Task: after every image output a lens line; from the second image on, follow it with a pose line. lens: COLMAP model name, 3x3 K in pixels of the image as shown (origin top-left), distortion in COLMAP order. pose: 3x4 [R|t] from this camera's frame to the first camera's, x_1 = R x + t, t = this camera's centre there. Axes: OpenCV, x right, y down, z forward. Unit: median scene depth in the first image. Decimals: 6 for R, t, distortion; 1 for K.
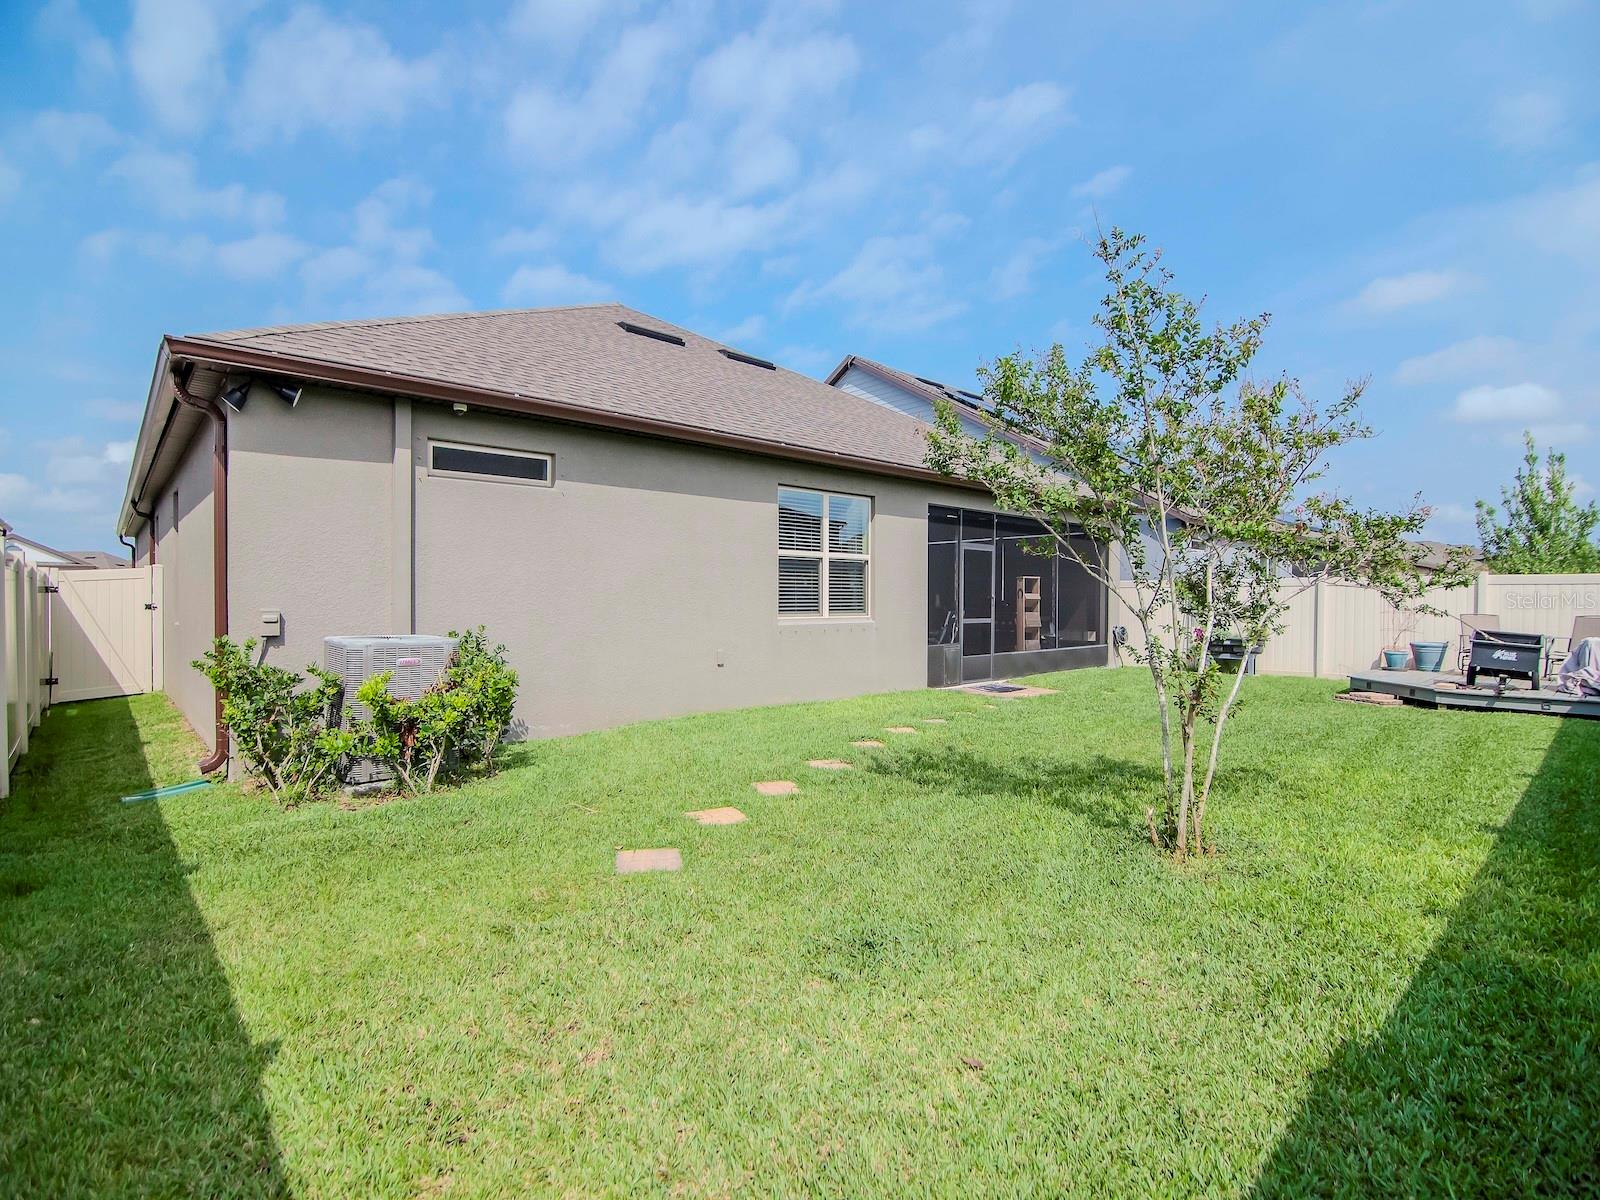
lens RADIAL K [[777.6, 0, 778.7], [0, 777.6, 587.9], [0, 0, 1]] dist [-0.022311, 0.000015]
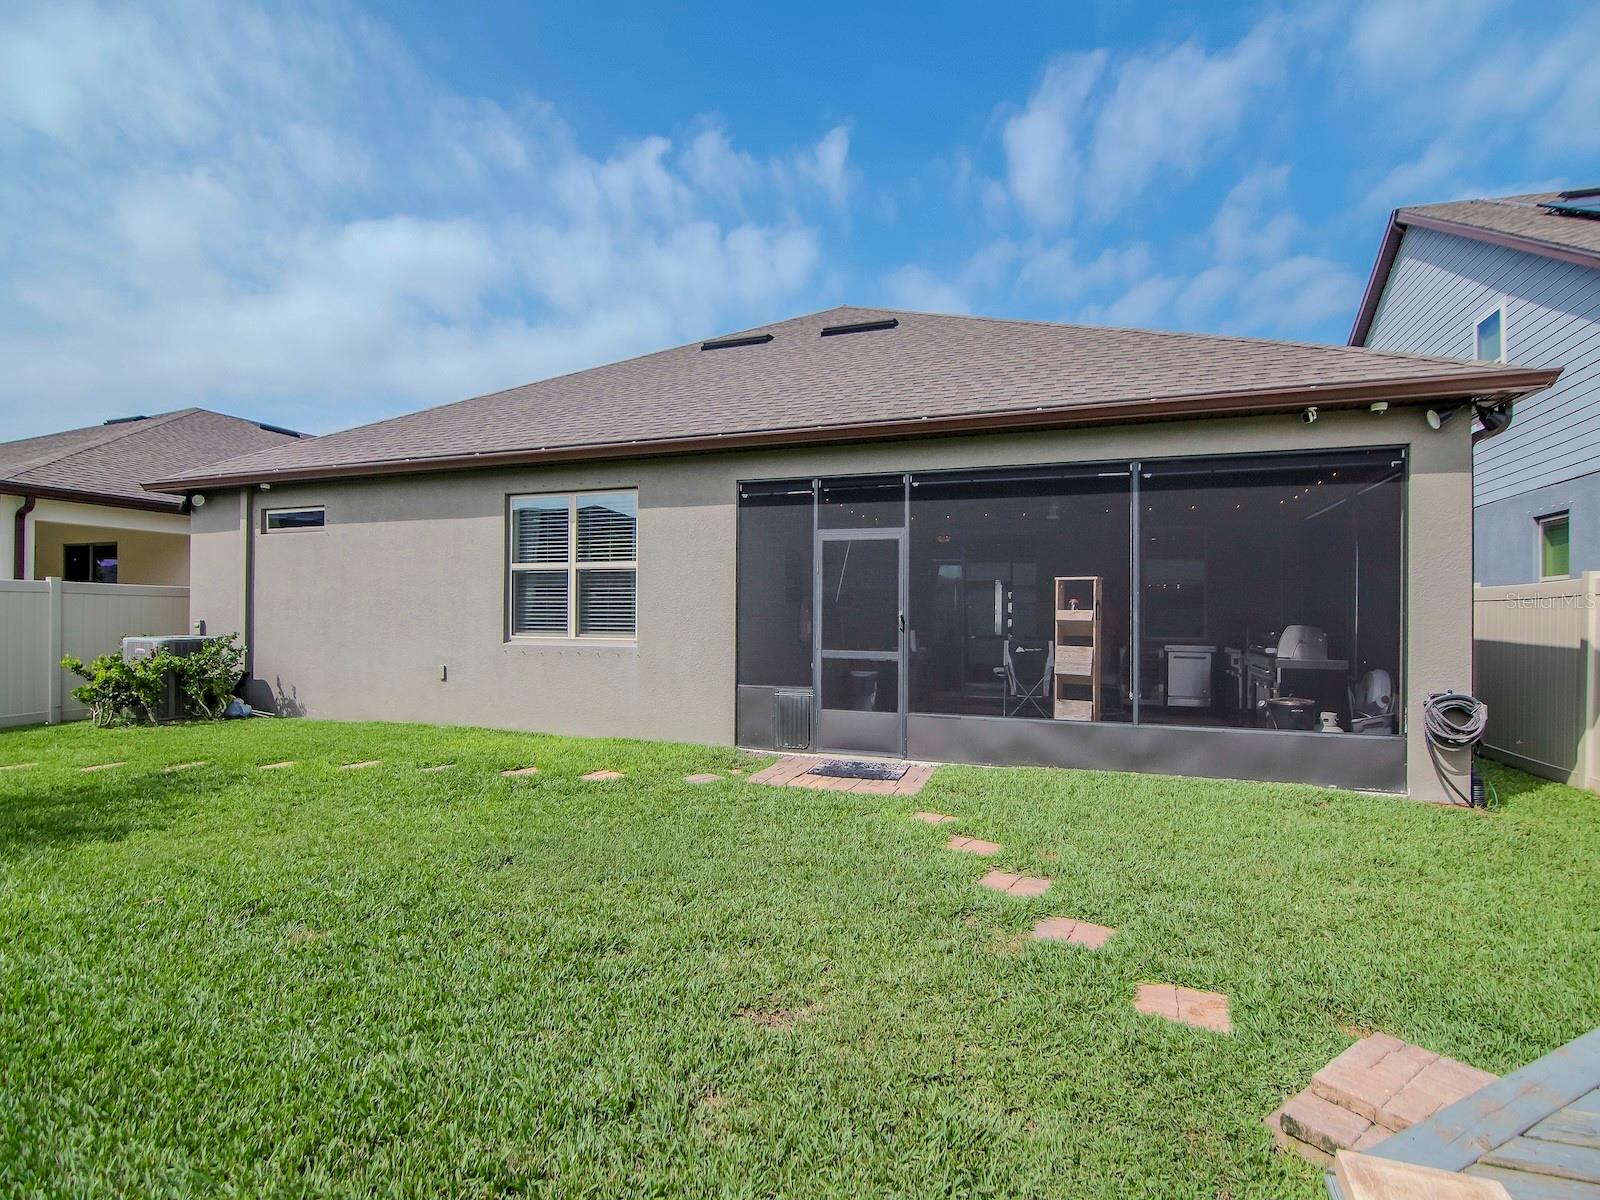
lens RADIAL K [[788.3, 0, 798.6], [0, 788.3, 610.8], [0, 0, 1]] dist [-0.021892, 0.000027]
pose [[0.473578, -0.006706, -0.880726, 0.841345], [0.003871, 0.999977, -0.005532, 0.011944], [0.880743, -0.000789, 0.473593, 0.716366]]
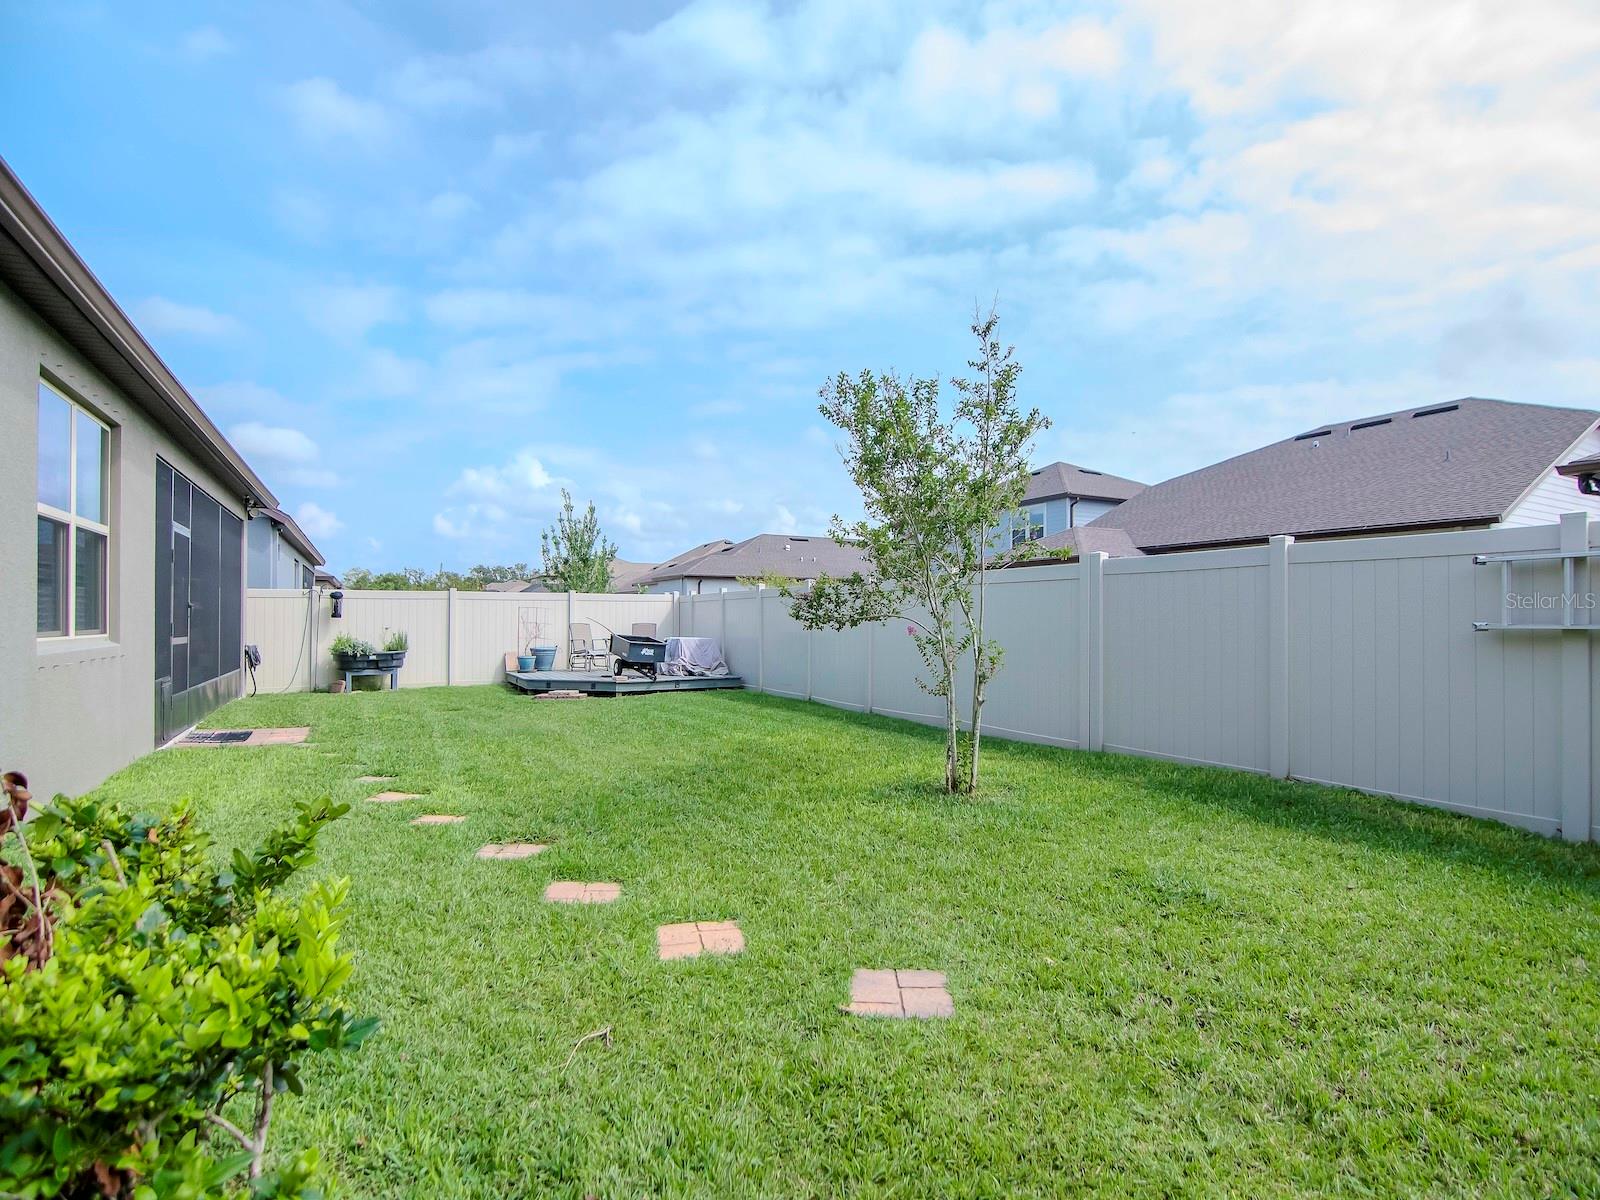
lens RADIAL K [[788.3, 0, 798.6], [0, 788.3, 610.8], [0, 0, 1]] dist [-0.021892, 0.000027]
pose [[0.224030, 0.004750, 0.974571, -0.307781], [-0.011615, 0.999930, -0.002204, 0.011906], [-0.974513, -0.010826, 0.224069, 0.348198]]
